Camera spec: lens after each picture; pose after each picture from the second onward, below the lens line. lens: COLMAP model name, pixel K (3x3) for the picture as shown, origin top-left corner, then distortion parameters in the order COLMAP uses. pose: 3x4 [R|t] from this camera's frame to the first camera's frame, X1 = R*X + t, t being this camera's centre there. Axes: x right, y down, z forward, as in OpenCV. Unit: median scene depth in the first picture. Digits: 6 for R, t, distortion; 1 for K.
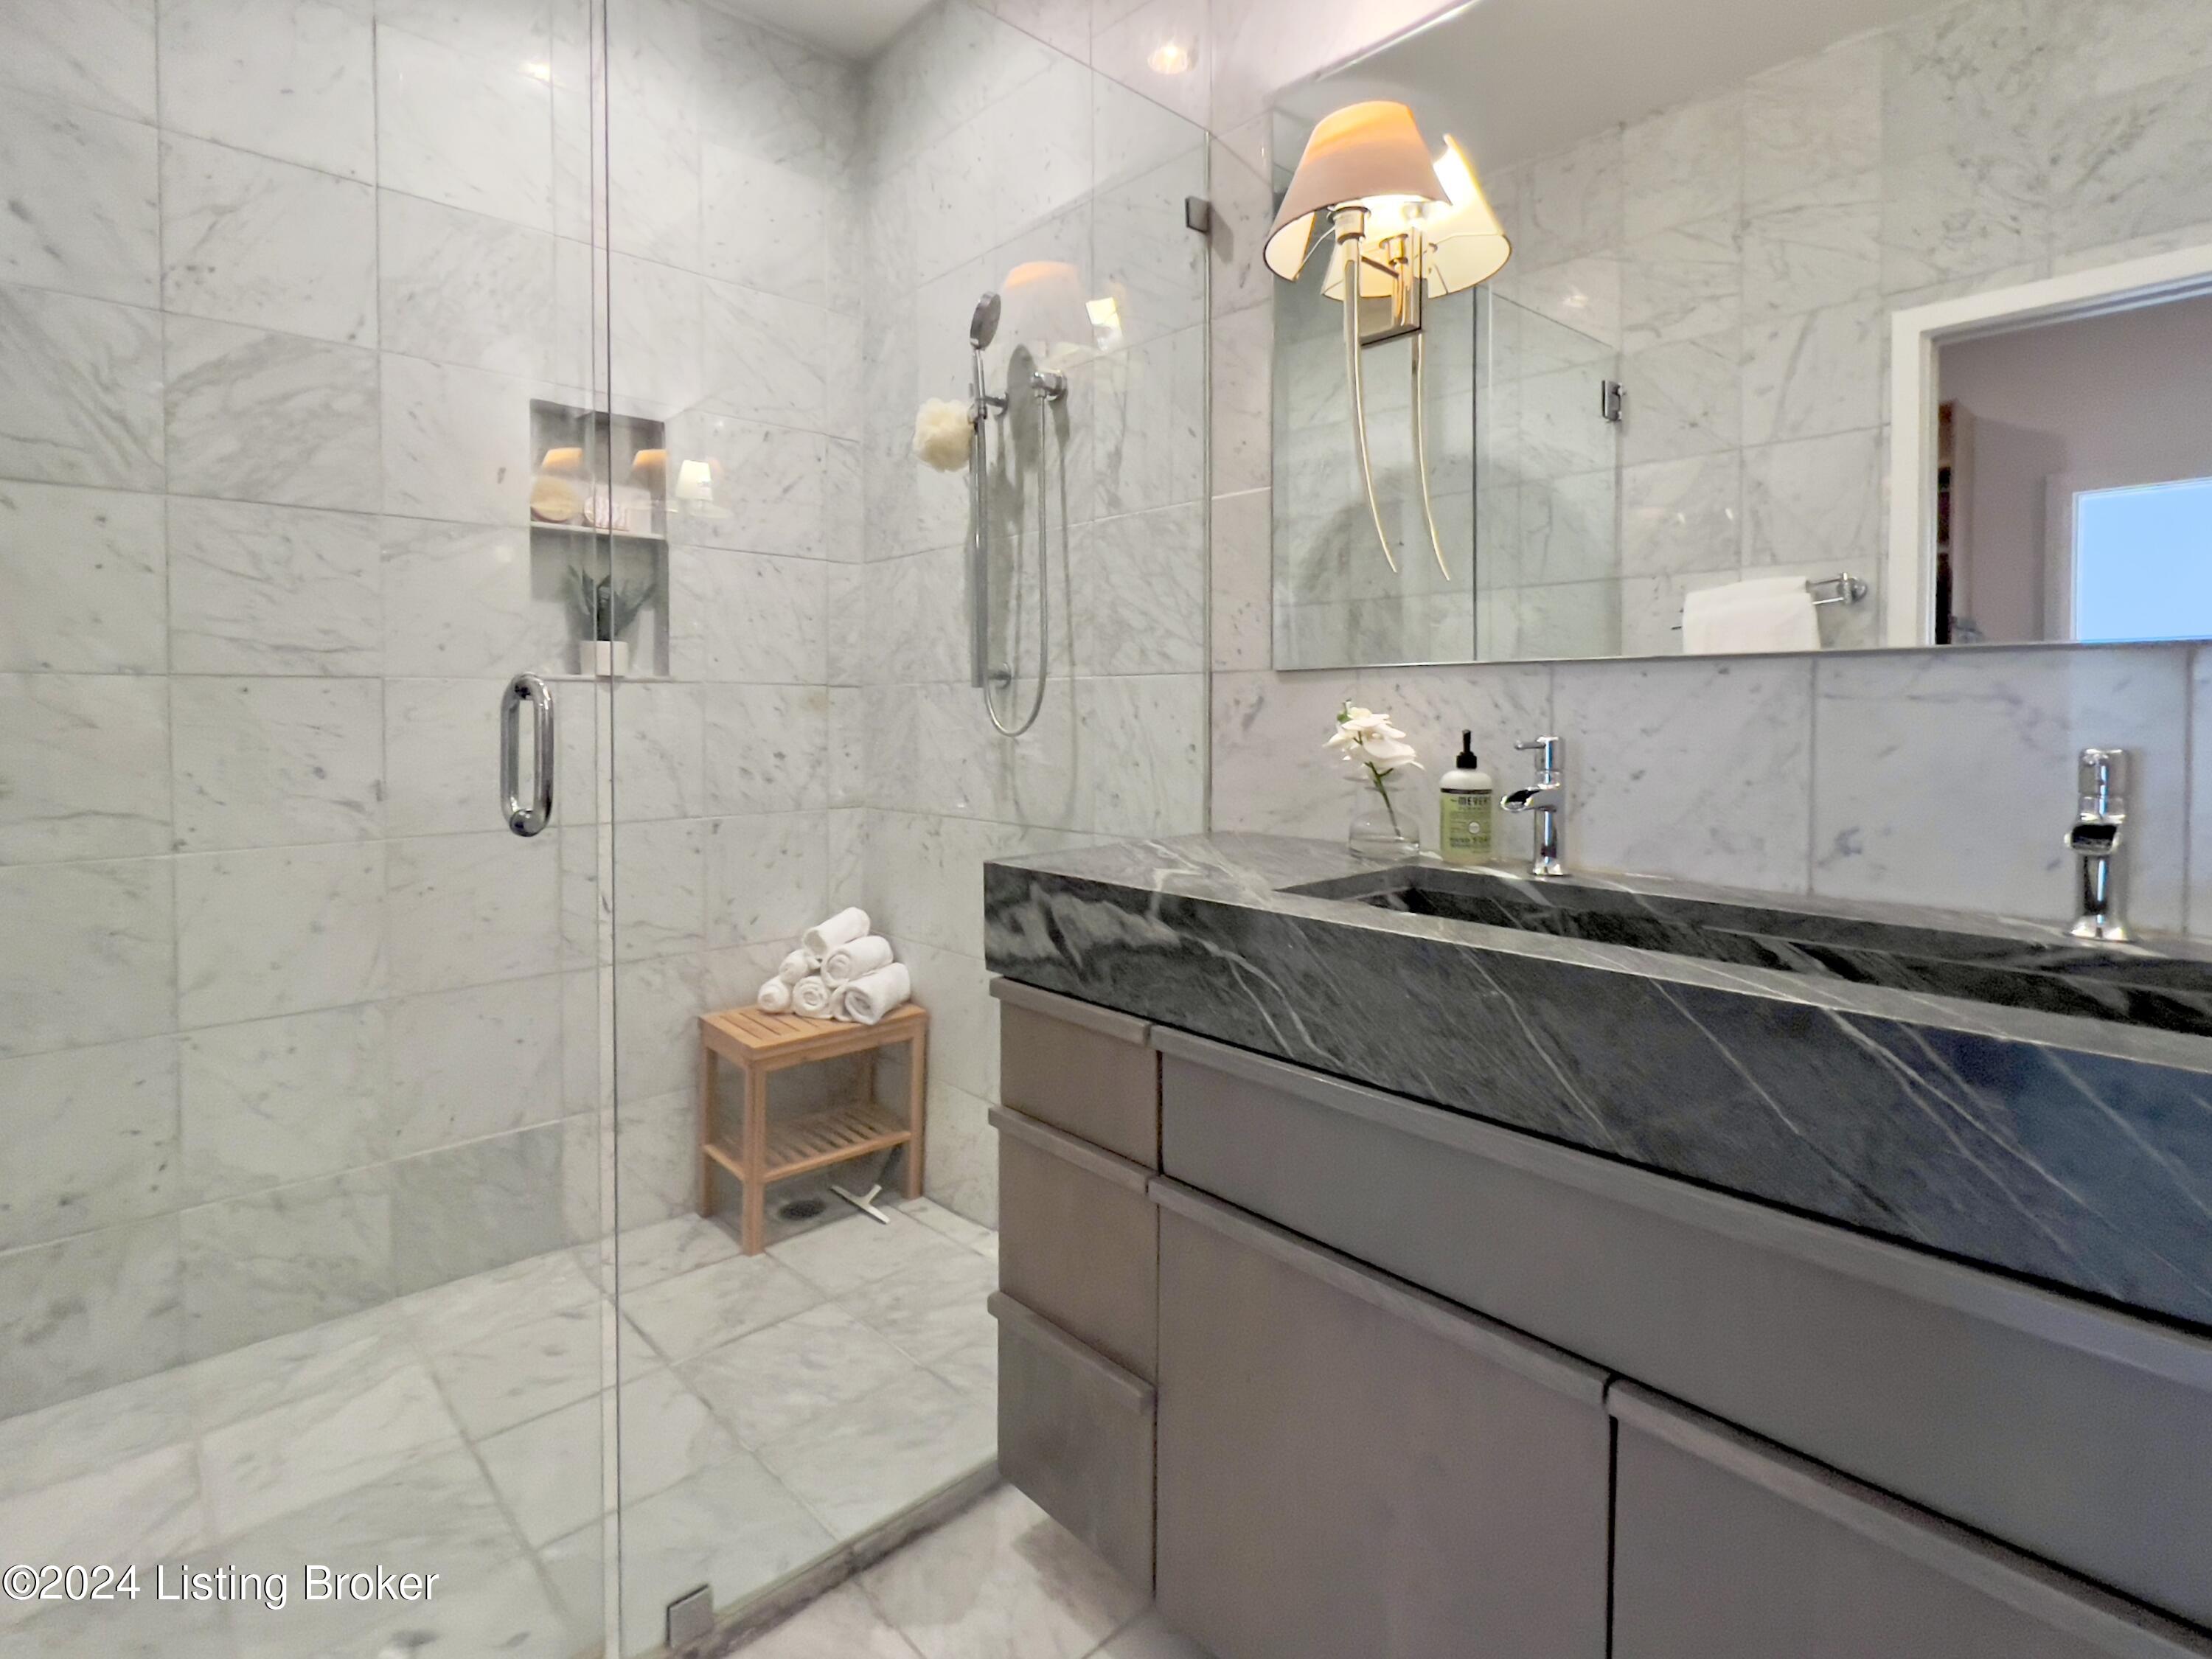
lens RADIAL K [[1067.6, 0, 1108.1], [0, 1067.6, 840.6], [0, 0, 1]] dist [-0.001332, 0.001104]
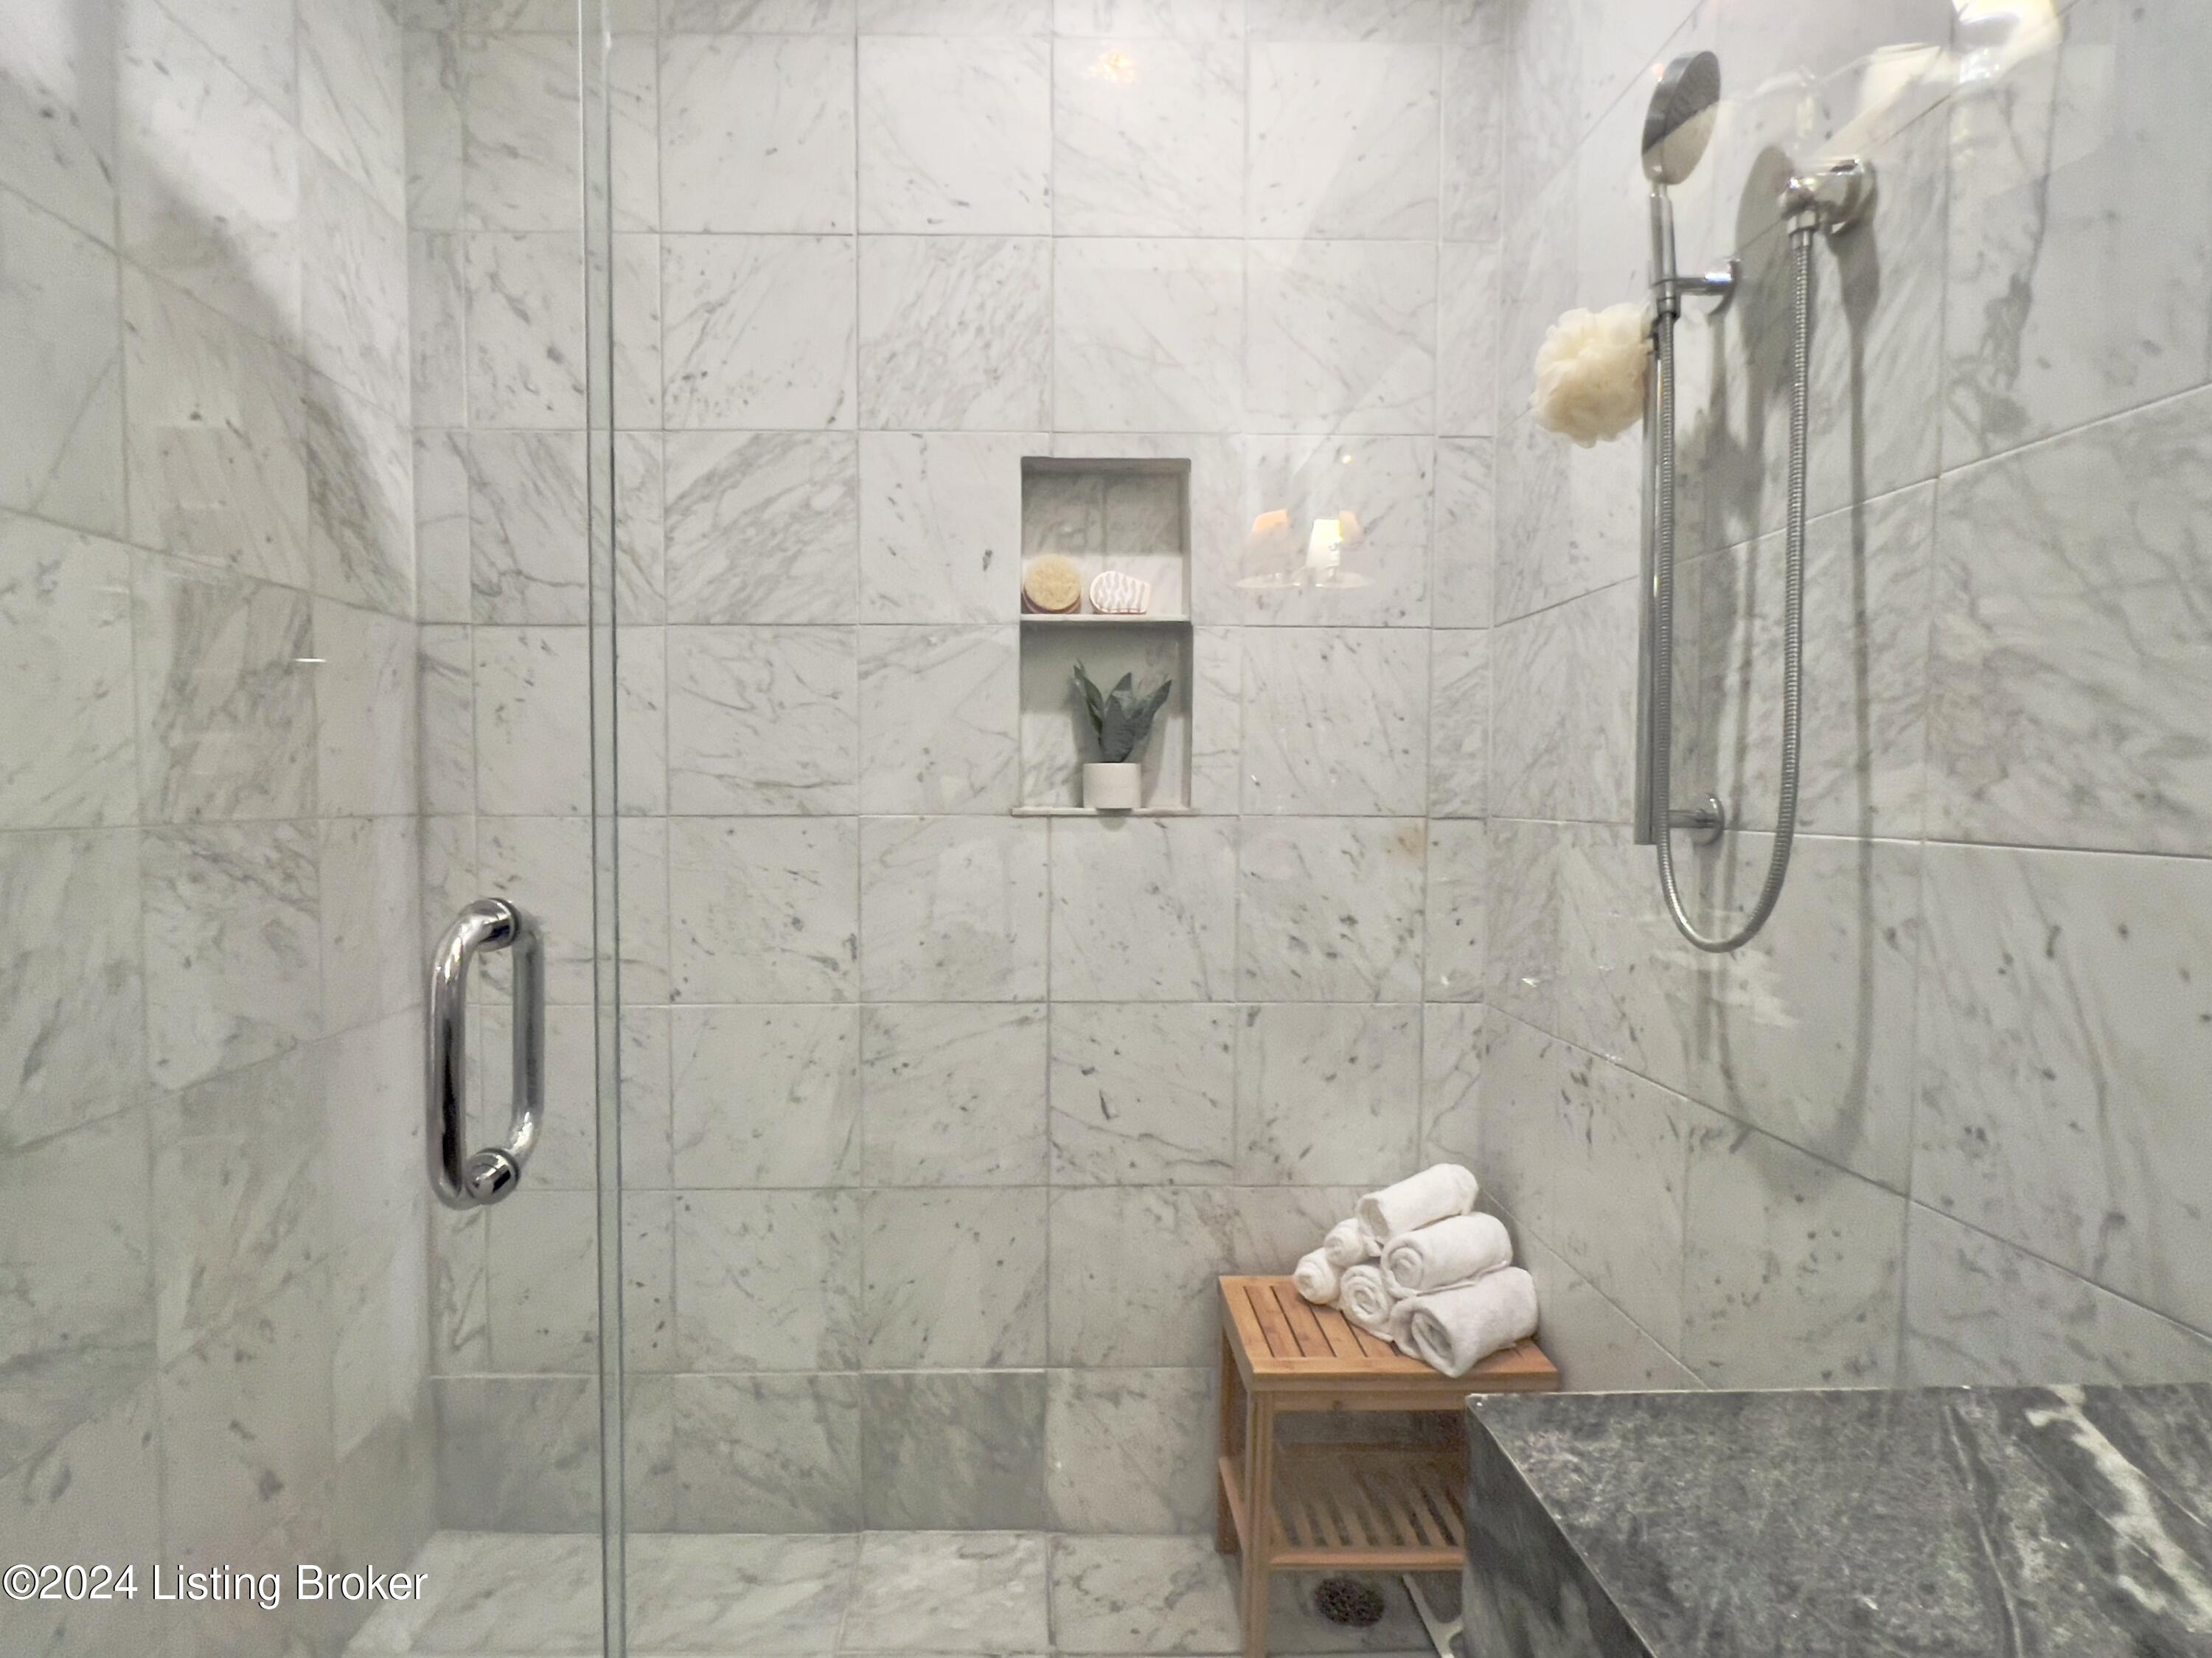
lens RADIAL K [[1067.6, 0, 1108.1], [0, 1067.6, 840.1], [0, 0, 1]] dist [-0.001332, 0.001104]
pose [[0.759308, 0.035941, -0.649738, 0.015733], [-0.080087, 0.996044, -0.038496, -0.108987], [0.645784, 0.081266, 0.759183, 0.456581]]
